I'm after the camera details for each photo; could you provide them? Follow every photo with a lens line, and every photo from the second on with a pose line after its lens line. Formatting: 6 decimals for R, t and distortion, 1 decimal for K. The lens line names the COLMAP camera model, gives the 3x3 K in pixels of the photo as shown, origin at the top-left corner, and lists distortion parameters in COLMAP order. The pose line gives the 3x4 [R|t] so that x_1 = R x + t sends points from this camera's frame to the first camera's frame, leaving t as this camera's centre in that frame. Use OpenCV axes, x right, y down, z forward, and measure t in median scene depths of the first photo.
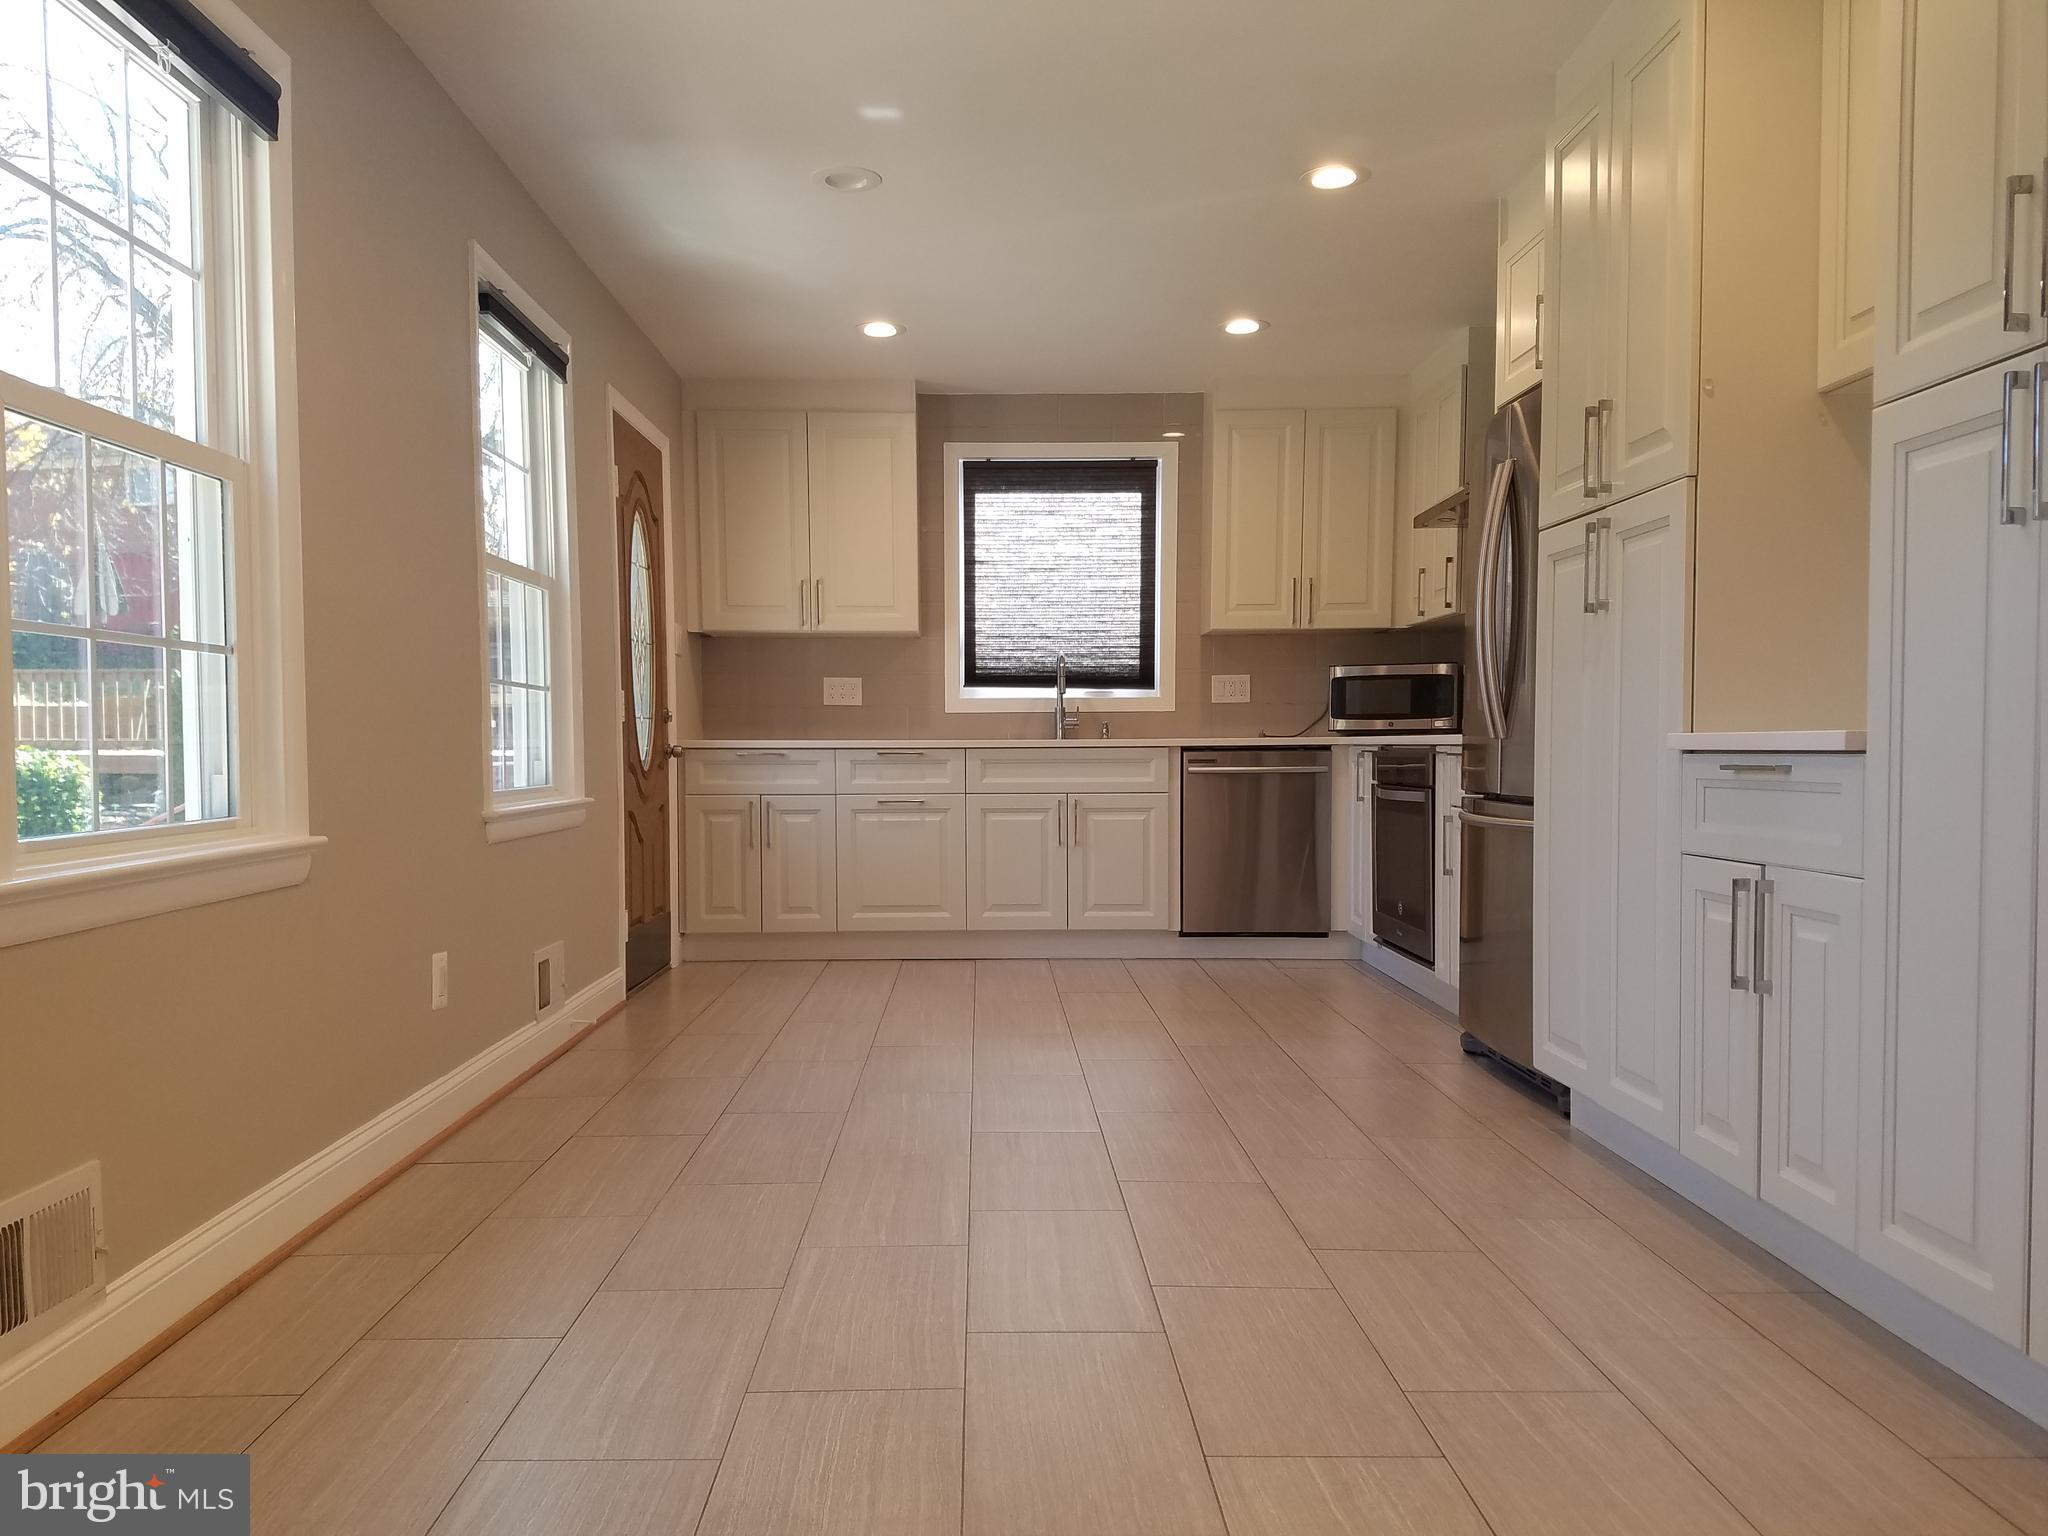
lens RADIAL K [[1569.6, 0, 1020.0], [0, 1569.6, 772.6], [0, 0, 1]] dist [0.032902, -0.004018]
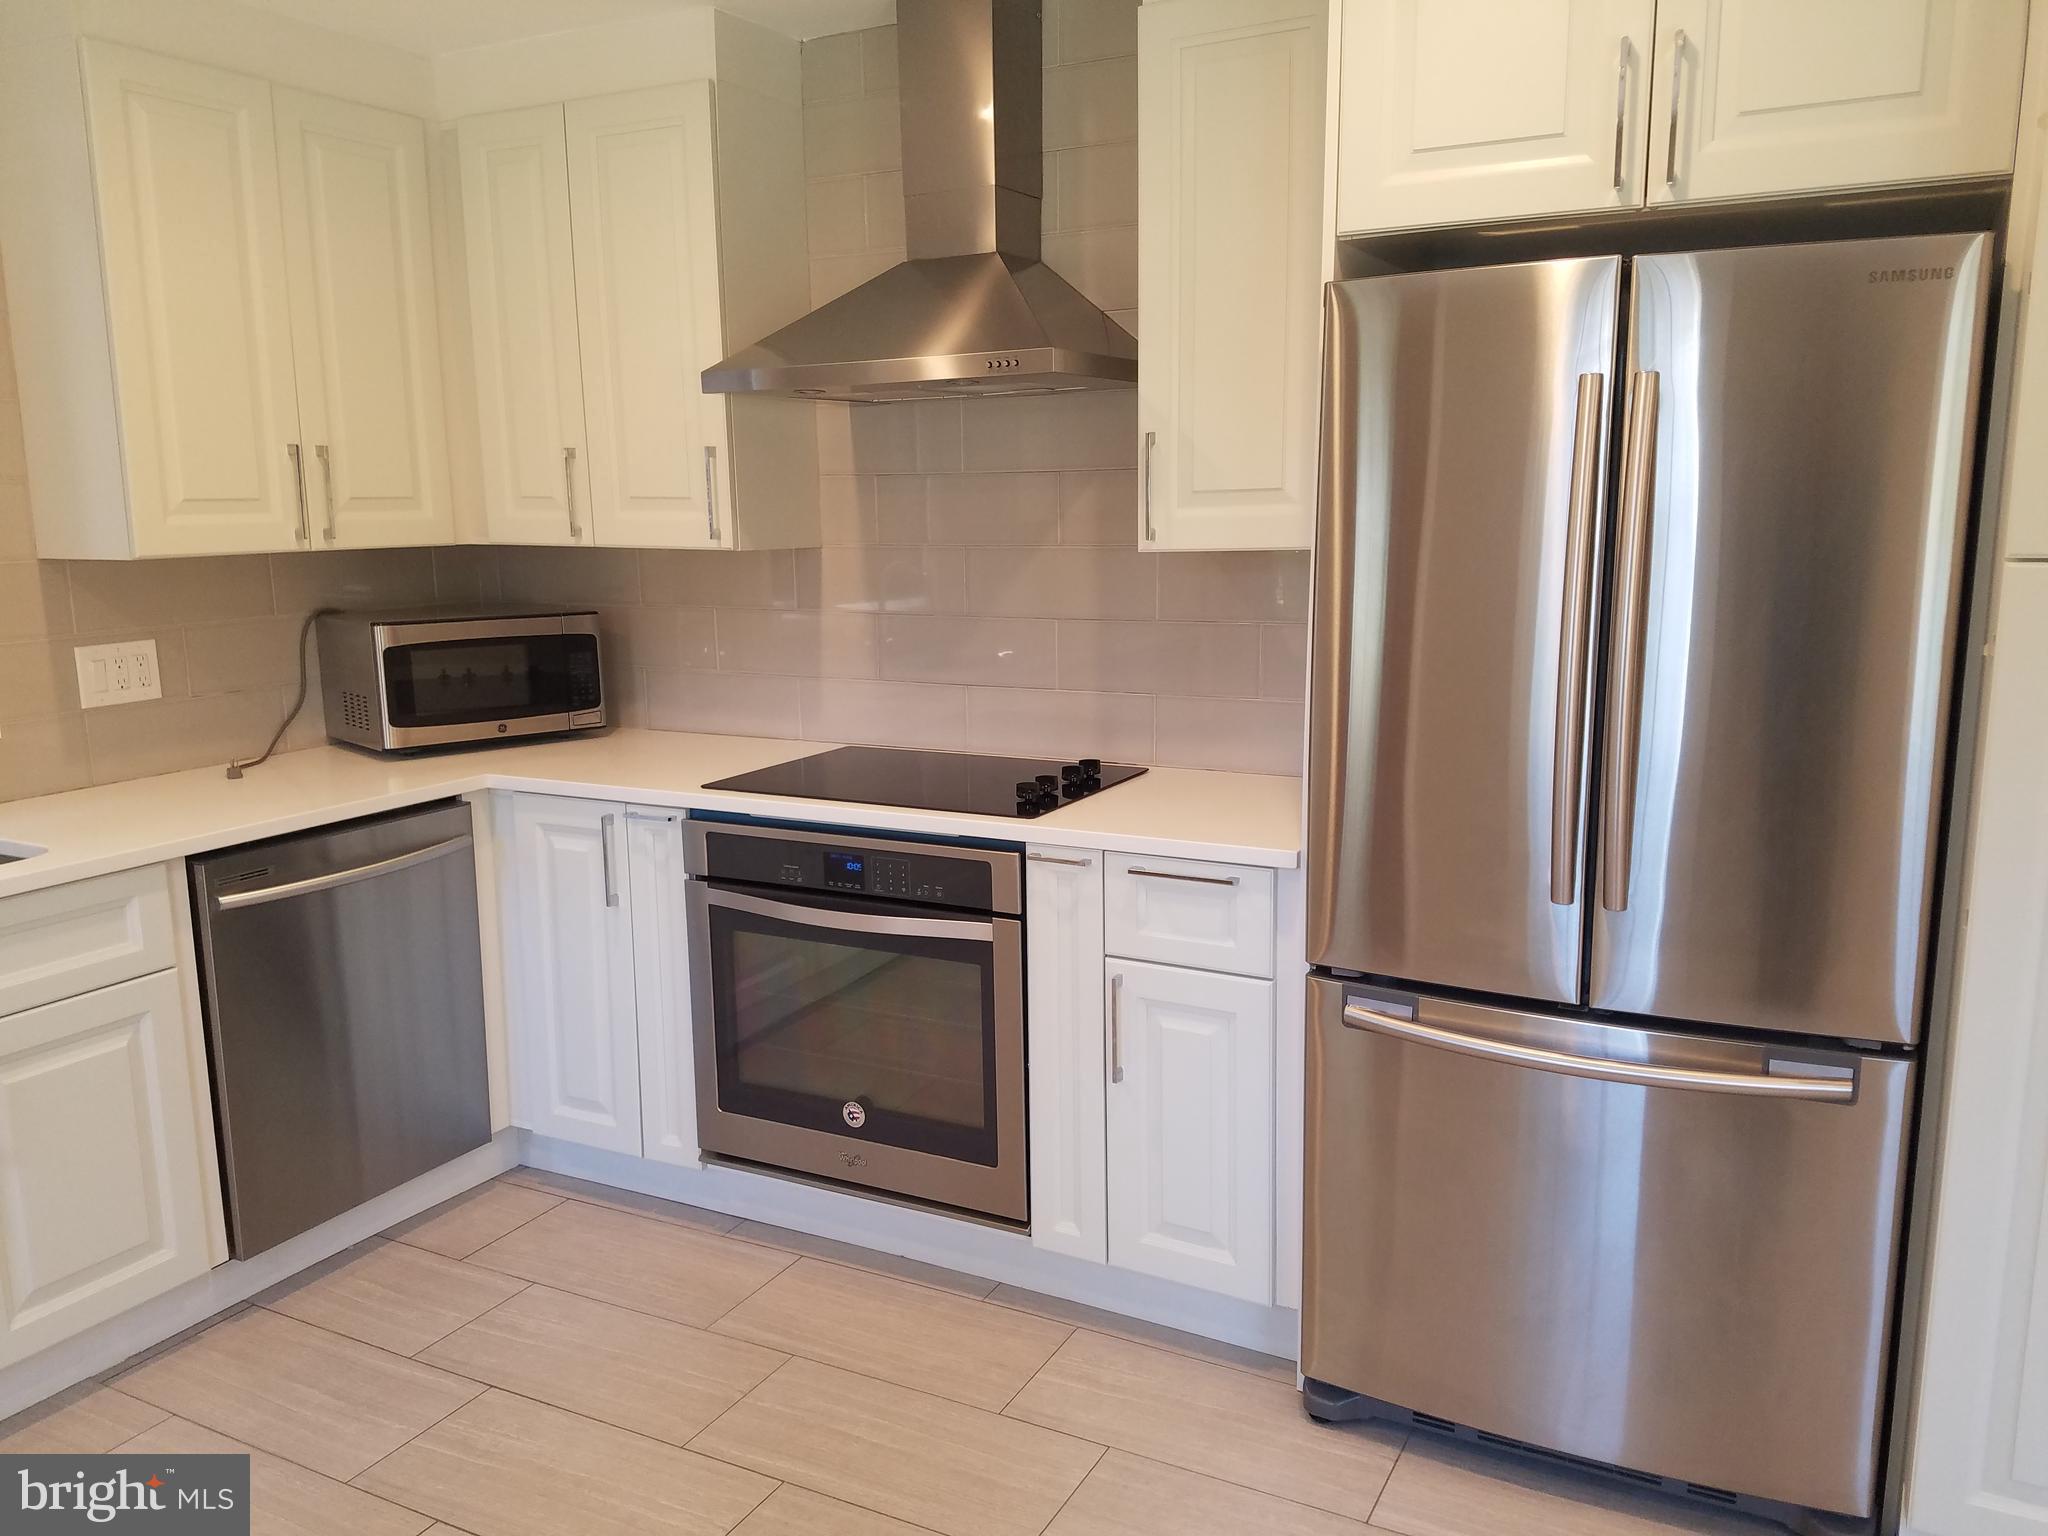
lens RADIAL K [[1569.6, 0, 1033.5], [0, 1569.6, 778.0], [0, 0, 1]] dist [0.032902, -0.004018]
pose [[0.473556, -0.153336, 0.867313, -0.153070], [0.024886, 0.986665, 0.160849, -0.096910], [-0.880412, -0.054588, 0.471057, 0.579845]]
